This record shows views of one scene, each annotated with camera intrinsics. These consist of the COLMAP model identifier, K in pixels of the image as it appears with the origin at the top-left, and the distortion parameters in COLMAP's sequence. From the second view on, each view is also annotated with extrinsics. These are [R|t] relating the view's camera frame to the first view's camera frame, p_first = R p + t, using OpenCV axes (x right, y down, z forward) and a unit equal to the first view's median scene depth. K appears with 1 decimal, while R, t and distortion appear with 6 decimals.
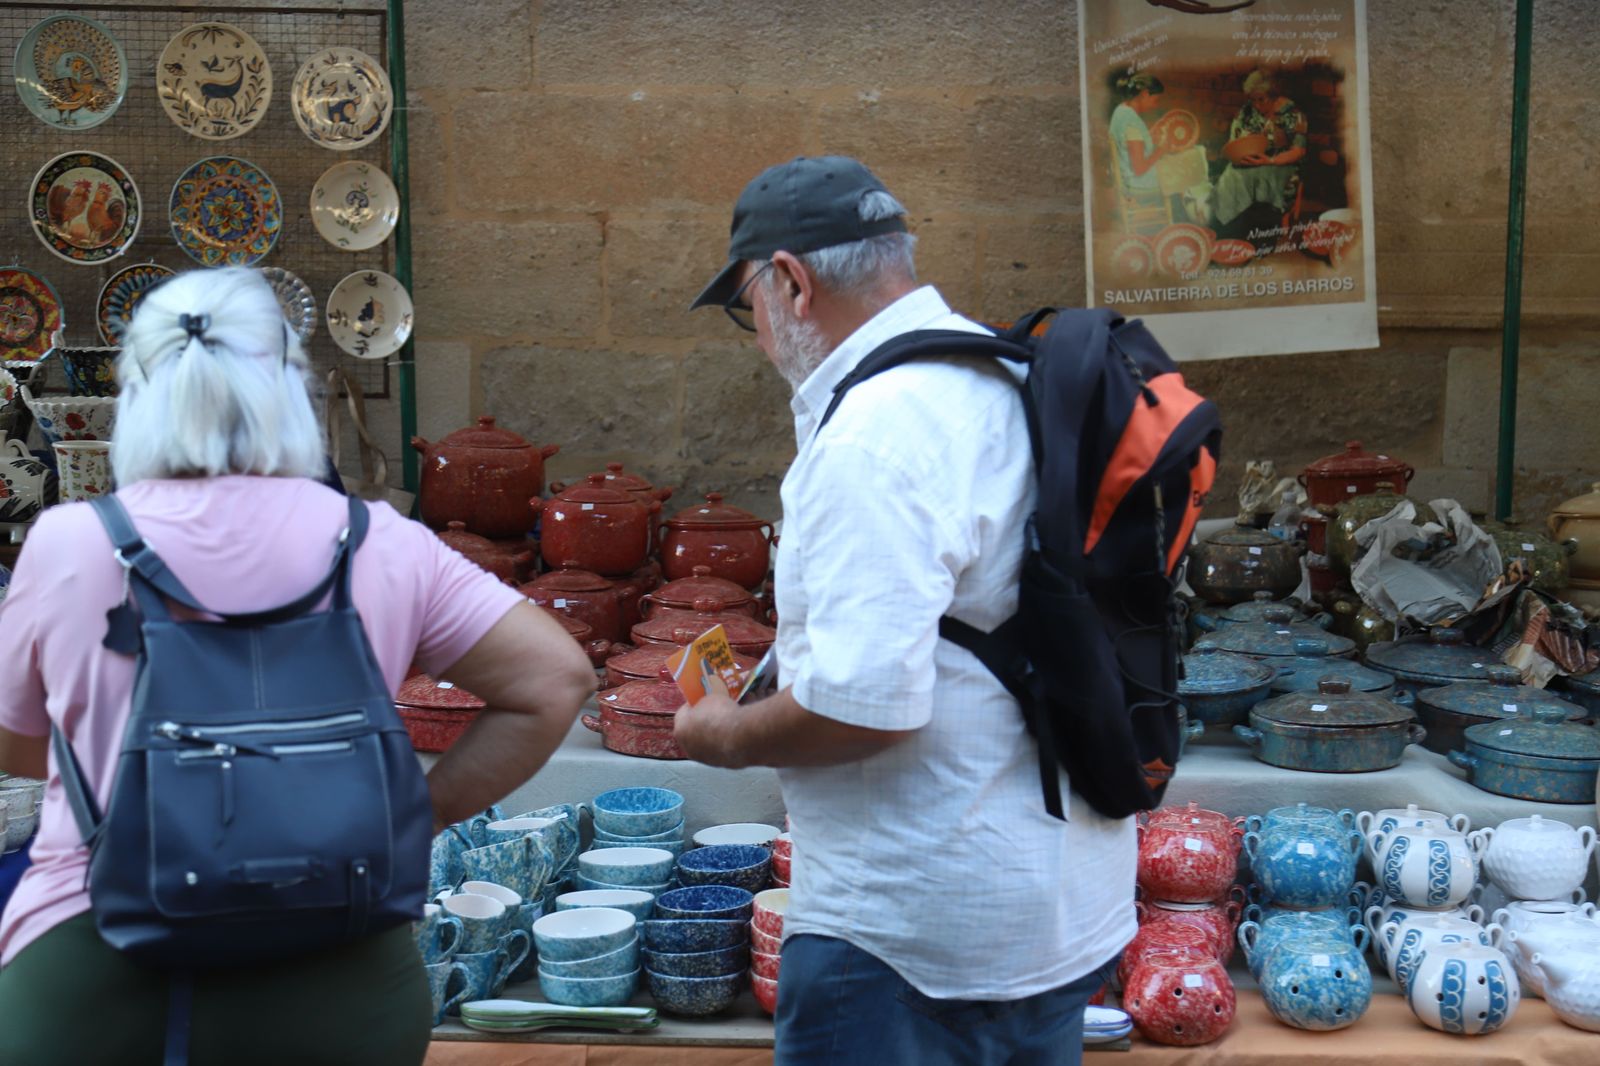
lens RADIAL K [[2176.8, 0, 800.1], [0, 2176.8, 531.7], [0, 0, 1]] dist [0.021779, 0.000000]
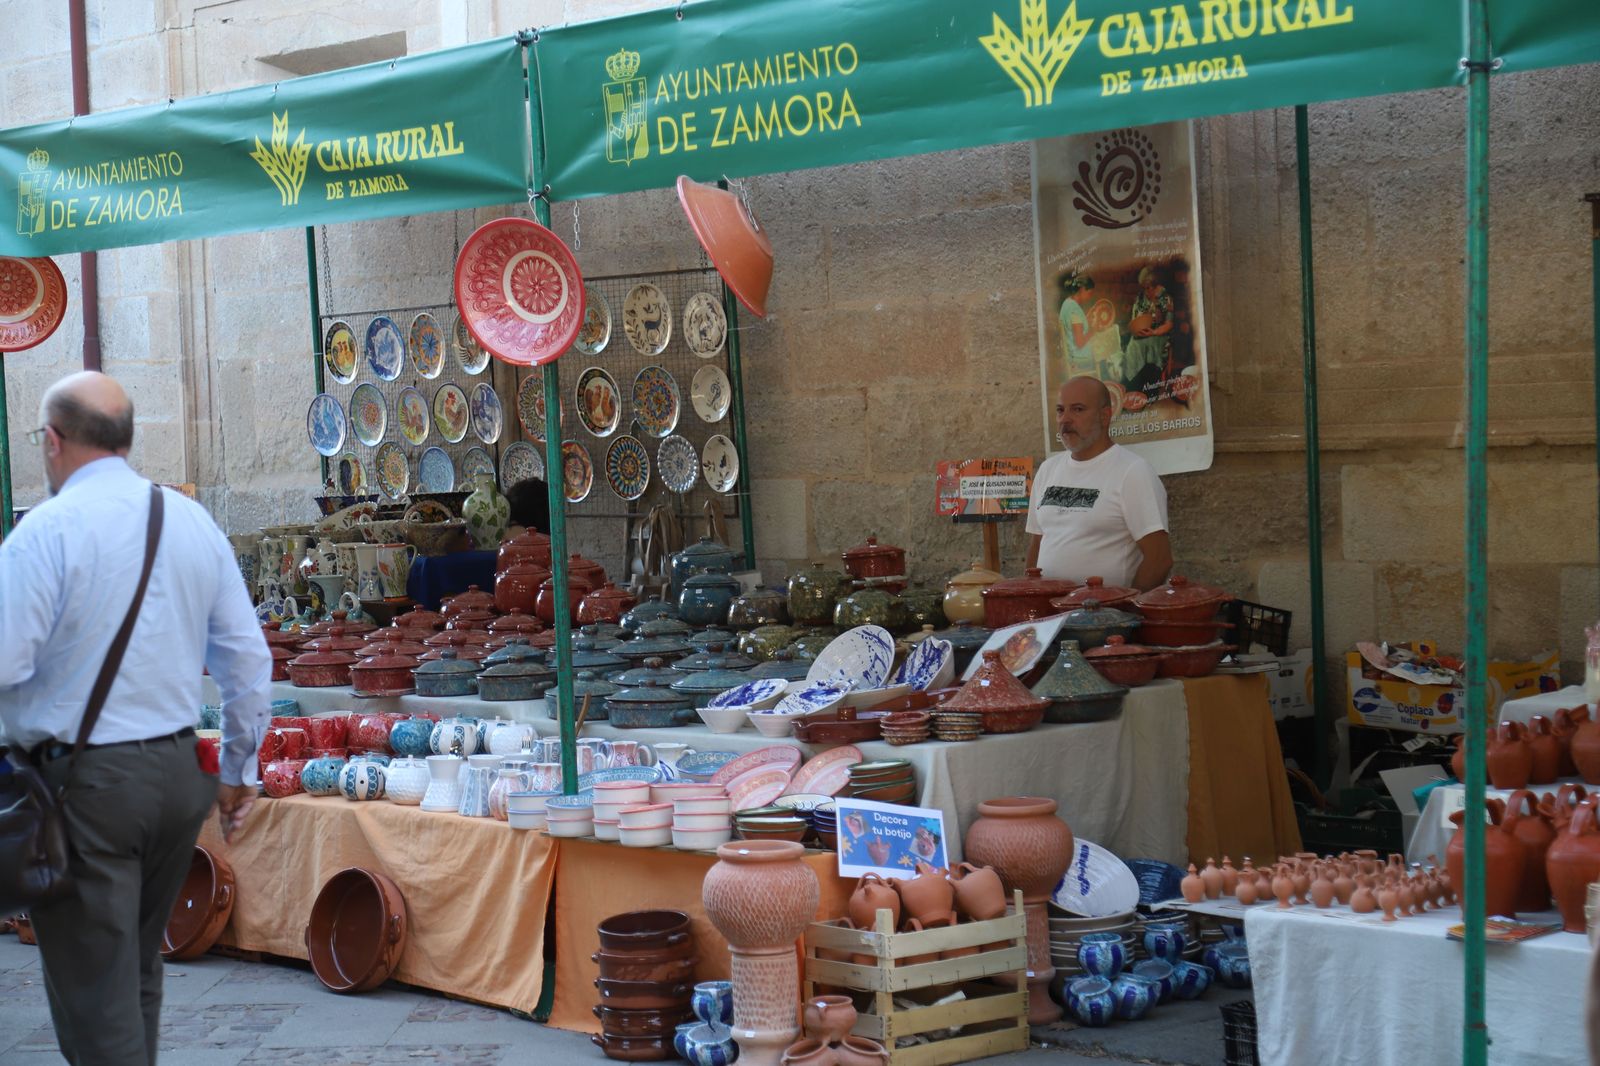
lens RADIAL K [[2176.8, 0, 799.8], [0, 2176.8, 534.2], [0, 0, 1]] dist [0.021779, 0.000000]
pose [[0.793263, -0.010379, -0.608791, 0.851504], [-0.022122, 0.998703, -0.045852, 0.020612], [0.608478, 0.049841, 0.792004, -0.191185]]
